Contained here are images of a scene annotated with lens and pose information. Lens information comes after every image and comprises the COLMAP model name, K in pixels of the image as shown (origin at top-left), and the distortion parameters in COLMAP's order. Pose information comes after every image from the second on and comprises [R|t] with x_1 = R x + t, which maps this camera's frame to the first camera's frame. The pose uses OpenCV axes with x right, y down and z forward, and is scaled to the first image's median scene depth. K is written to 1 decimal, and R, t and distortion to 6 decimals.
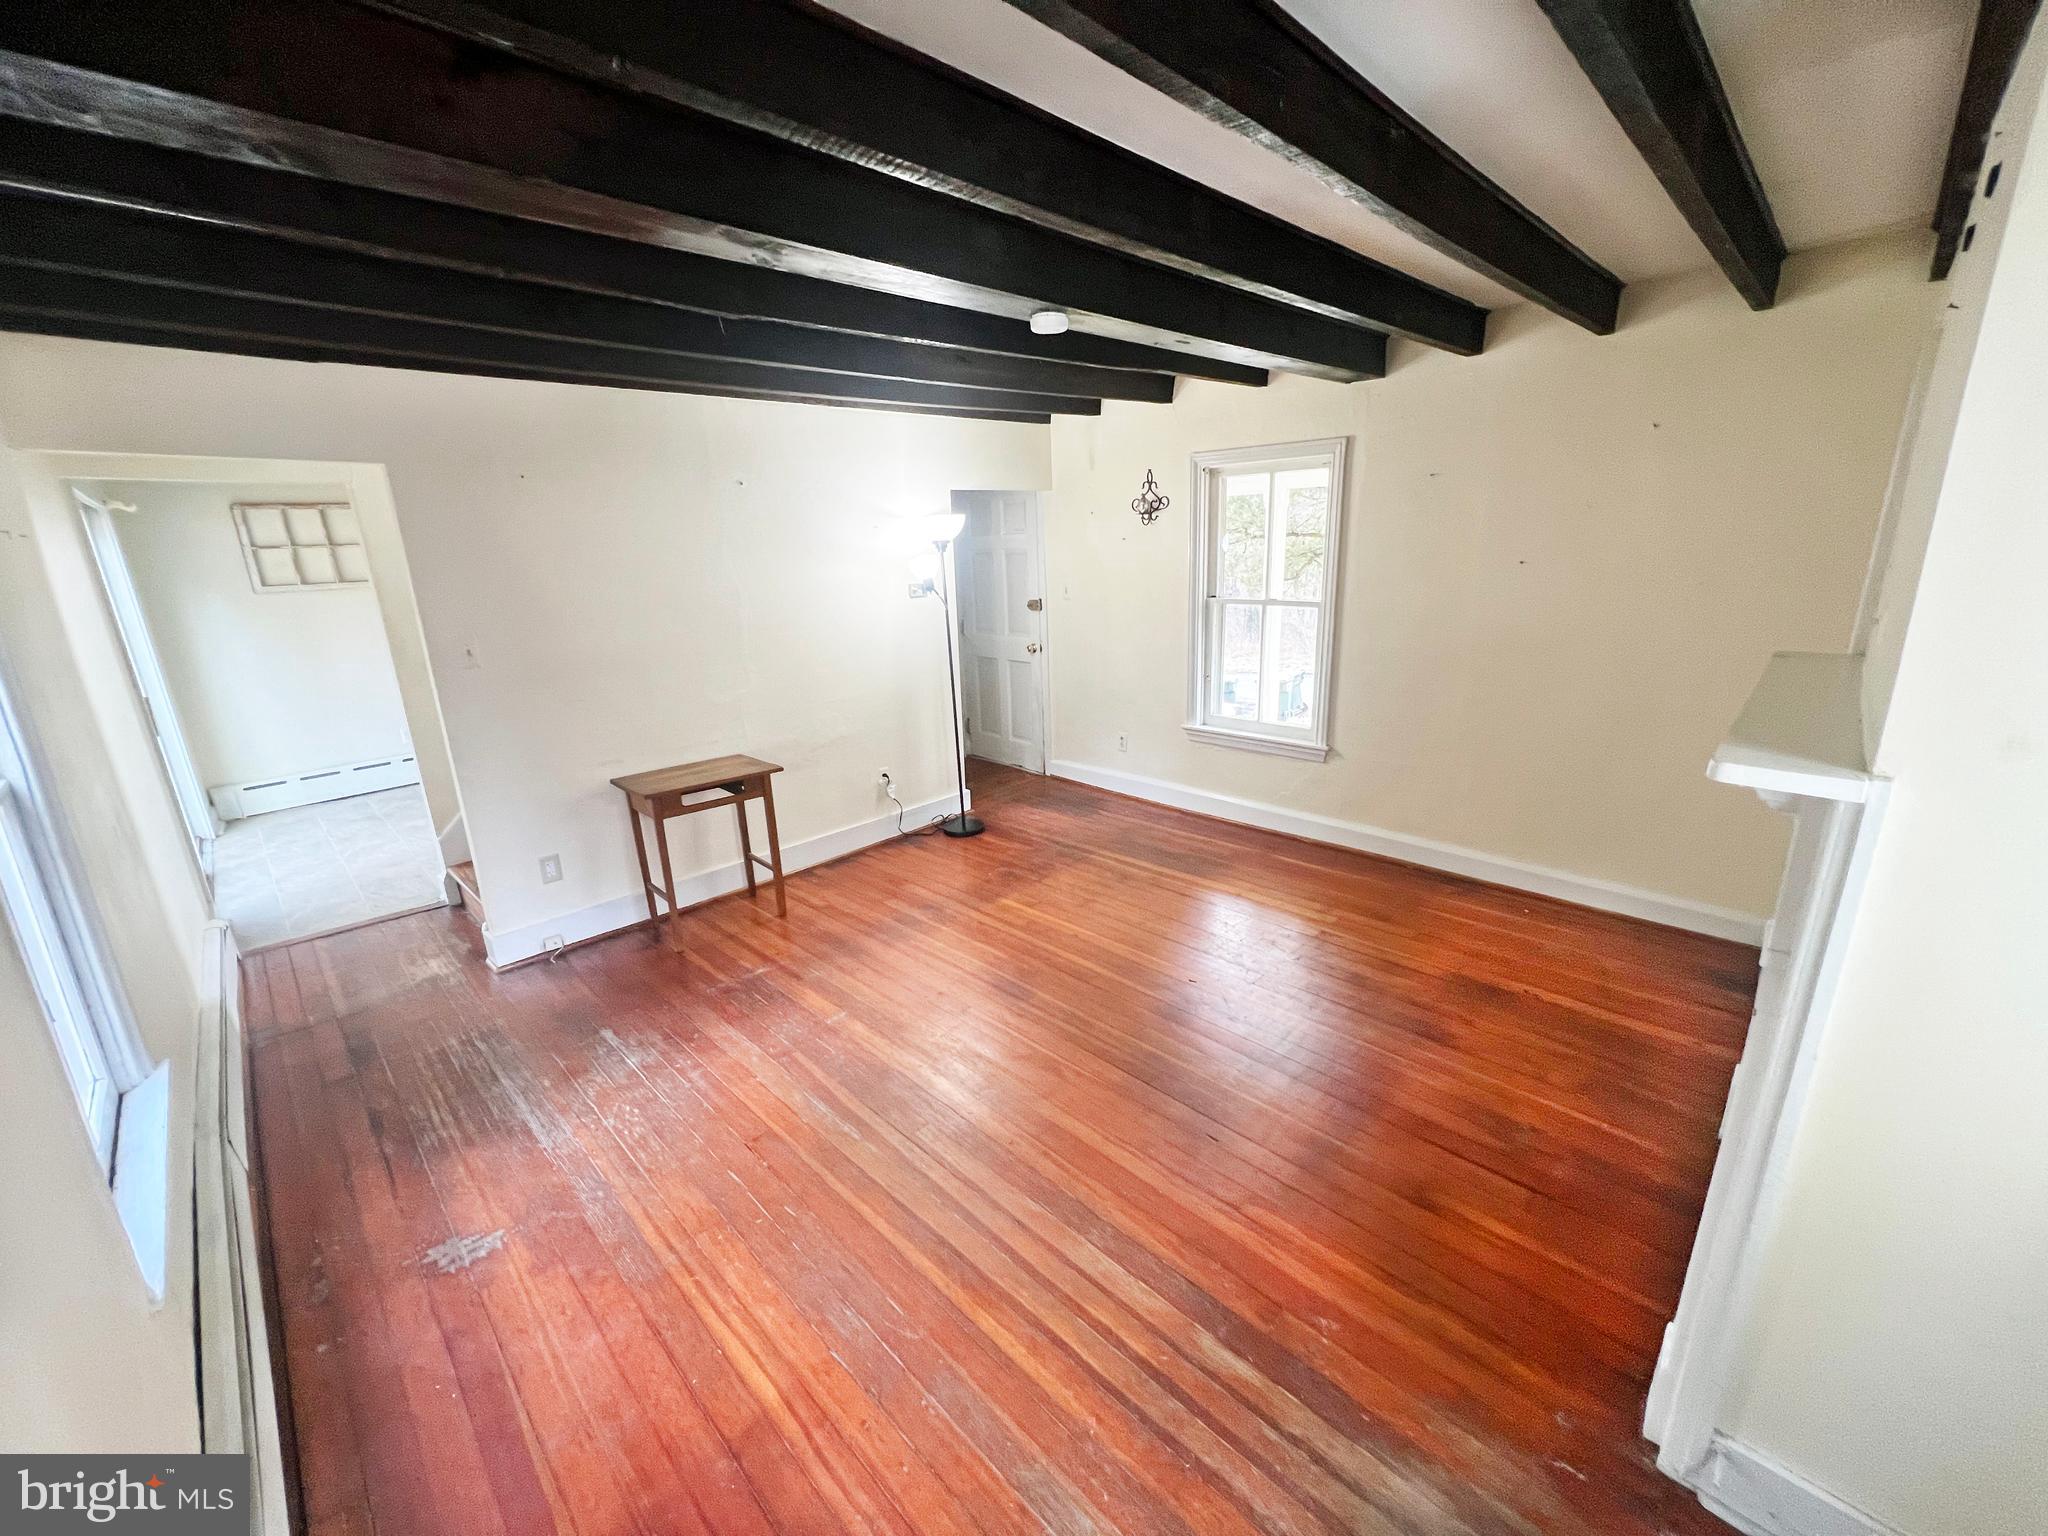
lens RADIAL K [[815.7, 0, 1019.1], [0, 815.7, 764.2], [0, 0, 1]] dist [-0.002489, -0.000114]
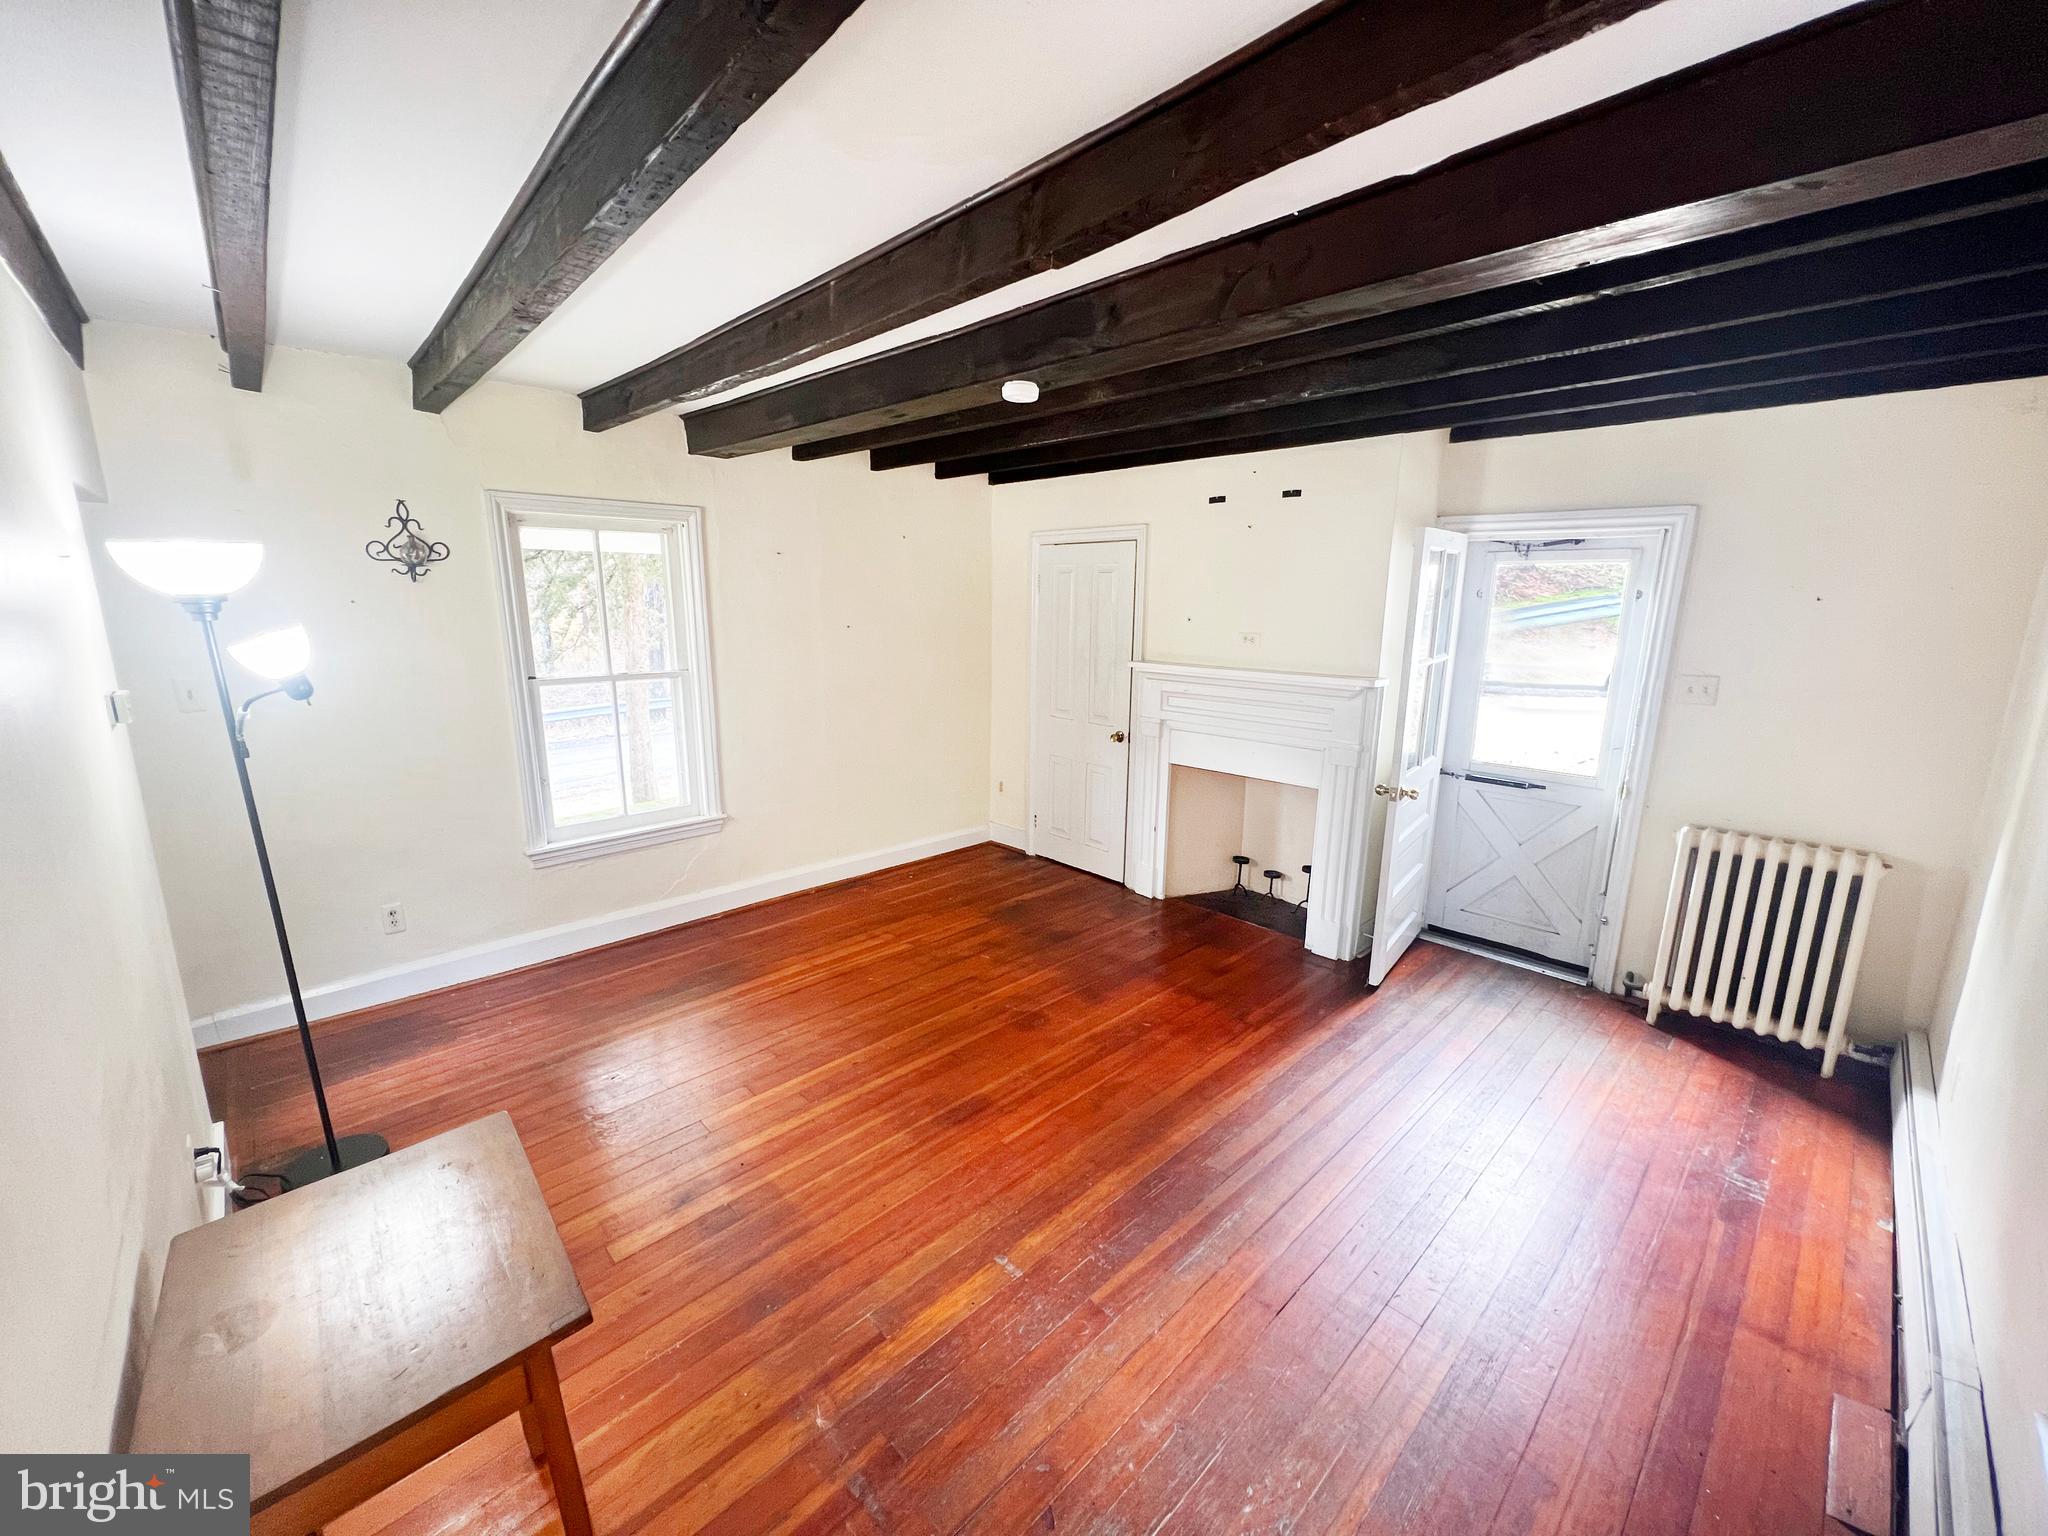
lens RADIAL K [[815.7, 0, 1019.1], [0, 815.7, 764.2], [0, 0, 1]] dist [-0.002489, -0.000114]
pose [[0.025648, -0.173267, 0.984541, -0.559140], [0.262843, 0.951381, 0.160584, -0.139349], [-0.964498, 0.254662, 0.069943, 0.557299]]
